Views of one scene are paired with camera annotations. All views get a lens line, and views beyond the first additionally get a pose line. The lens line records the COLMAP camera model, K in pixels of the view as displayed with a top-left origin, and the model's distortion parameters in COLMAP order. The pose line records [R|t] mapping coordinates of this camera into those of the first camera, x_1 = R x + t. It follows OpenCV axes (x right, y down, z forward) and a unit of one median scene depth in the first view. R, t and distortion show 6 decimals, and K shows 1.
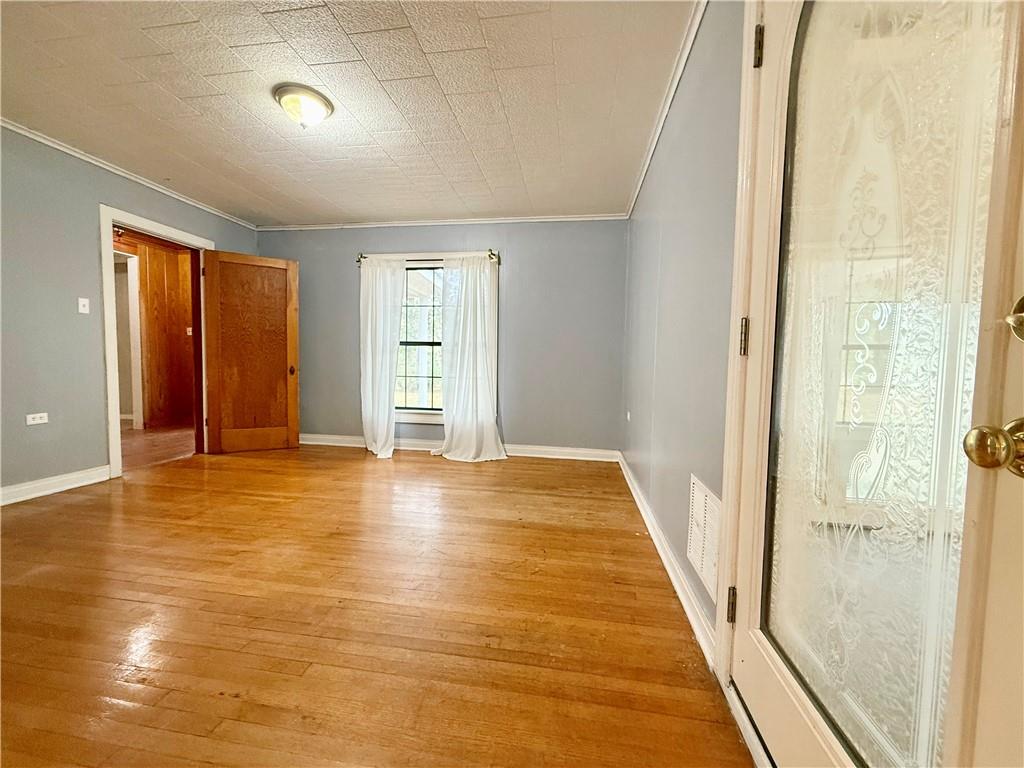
lens RADIAL K [[408.1, 0, 512.1], [0, 408.1, 384.2], [0, 0, 1]] dist [-0.002760, 0.000544]
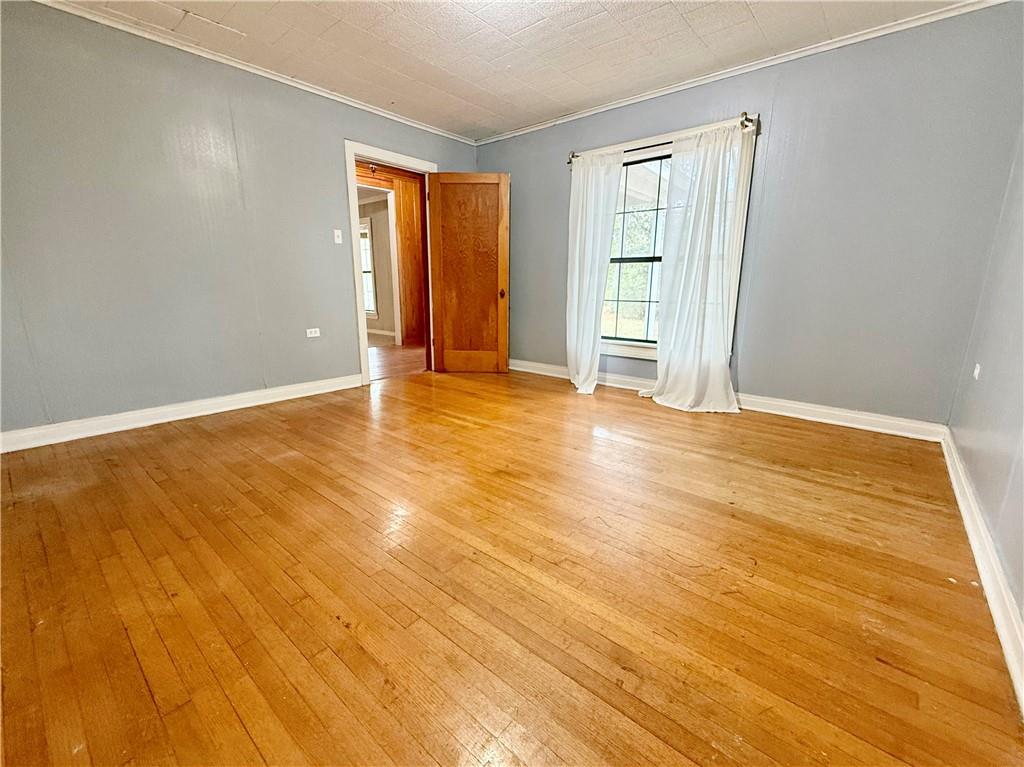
lens RADIAL K [[439.2, 0, 509.3], [0, 439.2, 384.2], [0, 0, 1]] dist [-0.001221, -0.000180]
pose [[0.850893, 0.102802, -0.515182, 0.045957], [-0.016863, 0.985506, 0.168802, 0.002467], [0.525068, -0.134945, 0.840293, 0.130878]]
